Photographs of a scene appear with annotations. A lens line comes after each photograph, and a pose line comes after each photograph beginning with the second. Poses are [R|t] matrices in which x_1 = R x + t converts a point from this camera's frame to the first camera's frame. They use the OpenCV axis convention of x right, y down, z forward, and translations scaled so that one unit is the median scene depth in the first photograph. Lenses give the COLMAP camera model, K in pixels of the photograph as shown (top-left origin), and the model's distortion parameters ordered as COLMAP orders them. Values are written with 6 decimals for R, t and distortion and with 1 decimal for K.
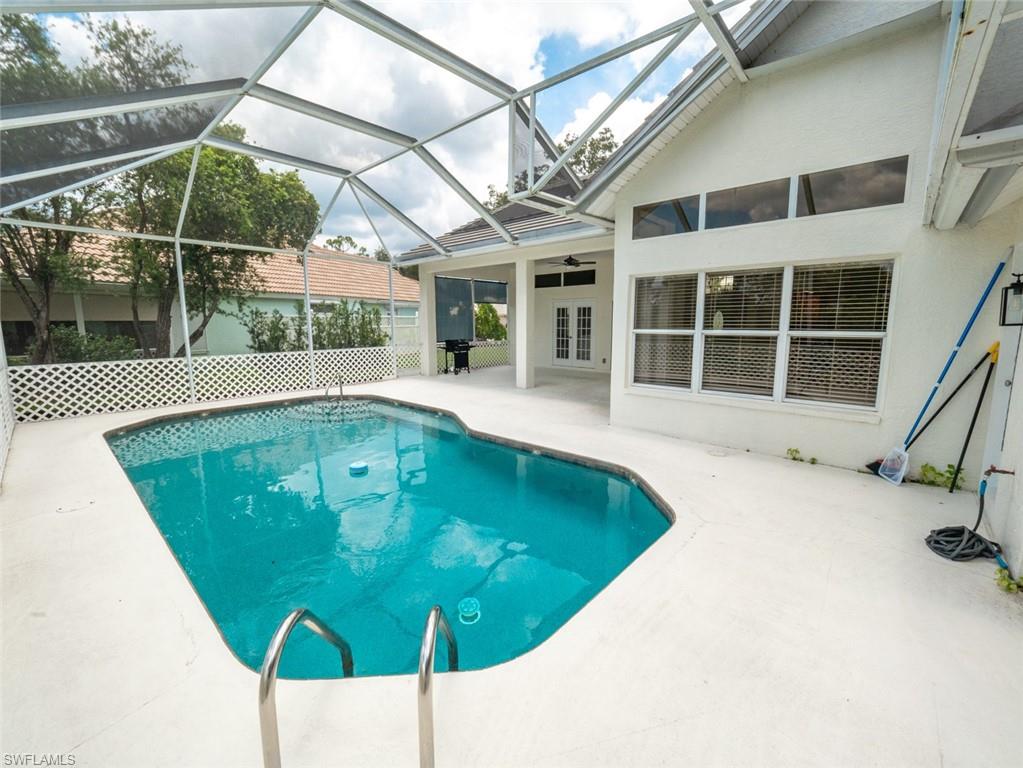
lens RADIAL K [[433.2, 0, 512.0], [0, 433.2, 375.2], [0, 0, 1]] dist [-0.001531, -0.001038]
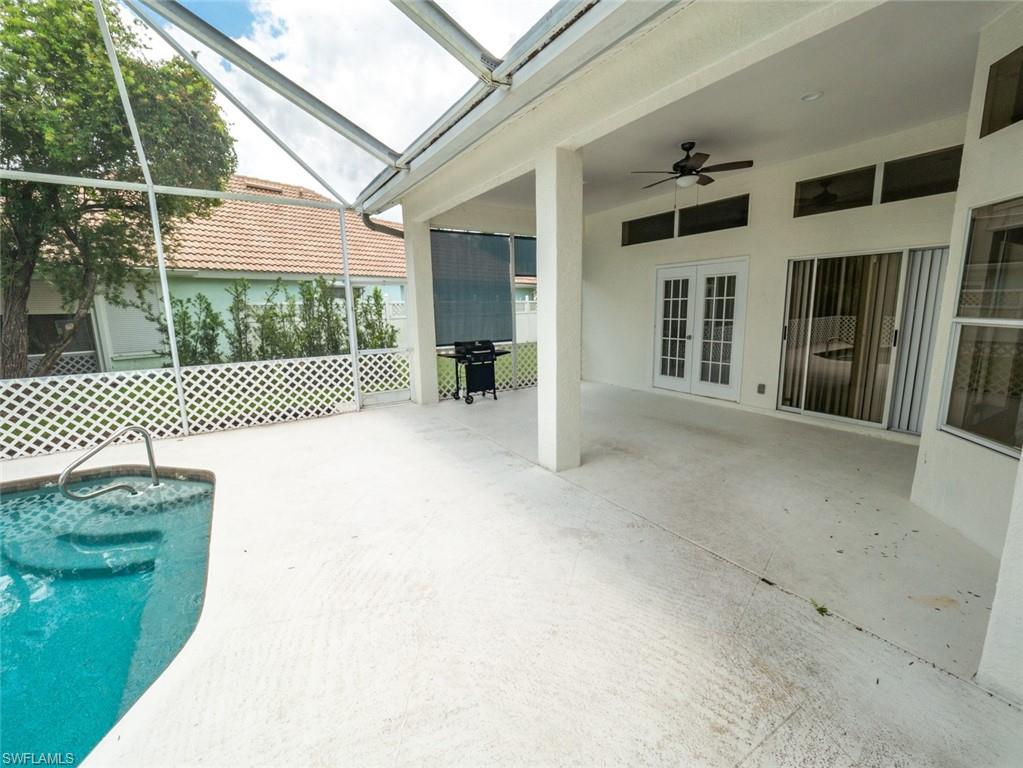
lens RADIAL K [[433.2, 0, 519.7], [0, 433.2, 381.2], [0, 0, 1]] dist [-0.001531, -0.001038]
pose [[0.960573, 0.034100, -0.275928, 0.088396], [-0.018997, 0.998180, 0.057226, -0.062764], [0.277377, -0.049728, 0.959473, 0.463819]]
